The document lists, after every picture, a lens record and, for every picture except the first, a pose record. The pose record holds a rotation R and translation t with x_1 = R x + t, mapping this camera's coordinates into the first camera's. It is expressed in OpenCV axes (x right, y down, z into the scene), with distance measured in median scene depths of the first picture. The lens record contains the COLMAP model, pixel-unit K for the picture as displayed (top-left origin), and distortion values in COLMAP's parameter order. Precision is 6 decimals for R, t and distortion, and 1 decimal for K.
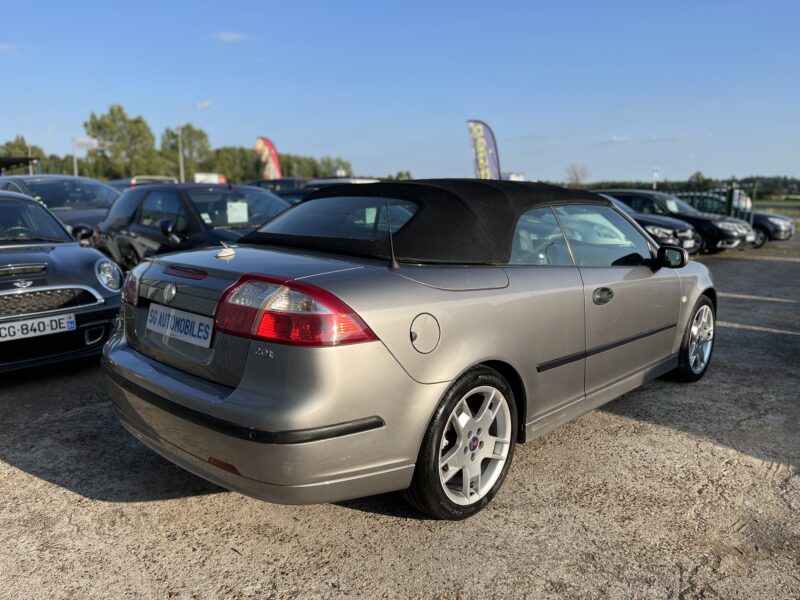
lens RADIAL K [[609.5, 0, 400.0], [0, 609.5, 300.0], [0, 0, 1]] dist [0.067762, -0.096565]
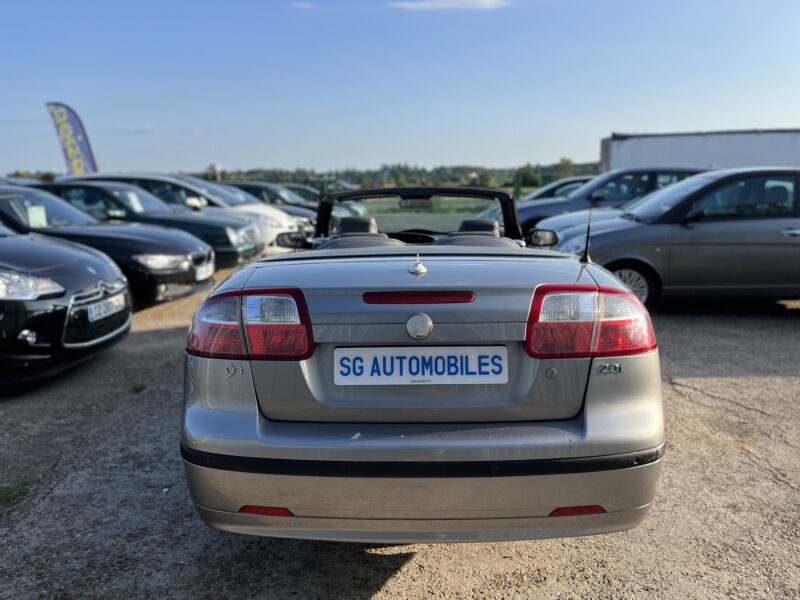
lens RADIAL K [[609.5, 0, 400.0], [0, 609.5, 300.0], [0, 0, 1]] dist [0.067762, -0.096565]
pose [[0.742372, -0.142663, 0.654622, -0.189223], [0.134686, 0.988898, 0.062773, -0.020241], [-0.656310, 0.041568, 0.753345, 0.097588]]
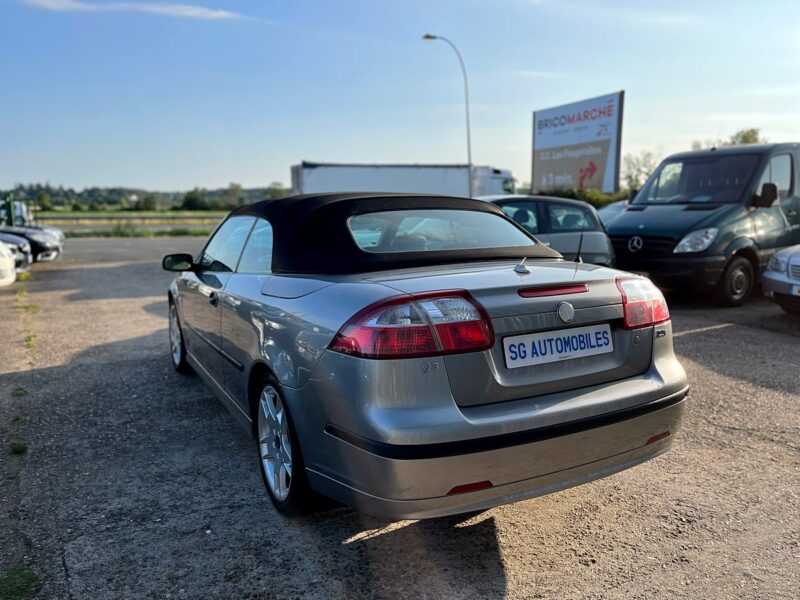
lens RADIAL K [[609.5, 0, 400.0], [0, 609.5, 300.0], [0, 0, 1]] dist [0.067762, -0.096565]
pose [[0.311737, -0.155570, 0.937346, -0.287868], [0.172121, 0.979430, 0.105312, -0.037565], [-0.934449, 0.128507, 0.332101, 0.199274]]
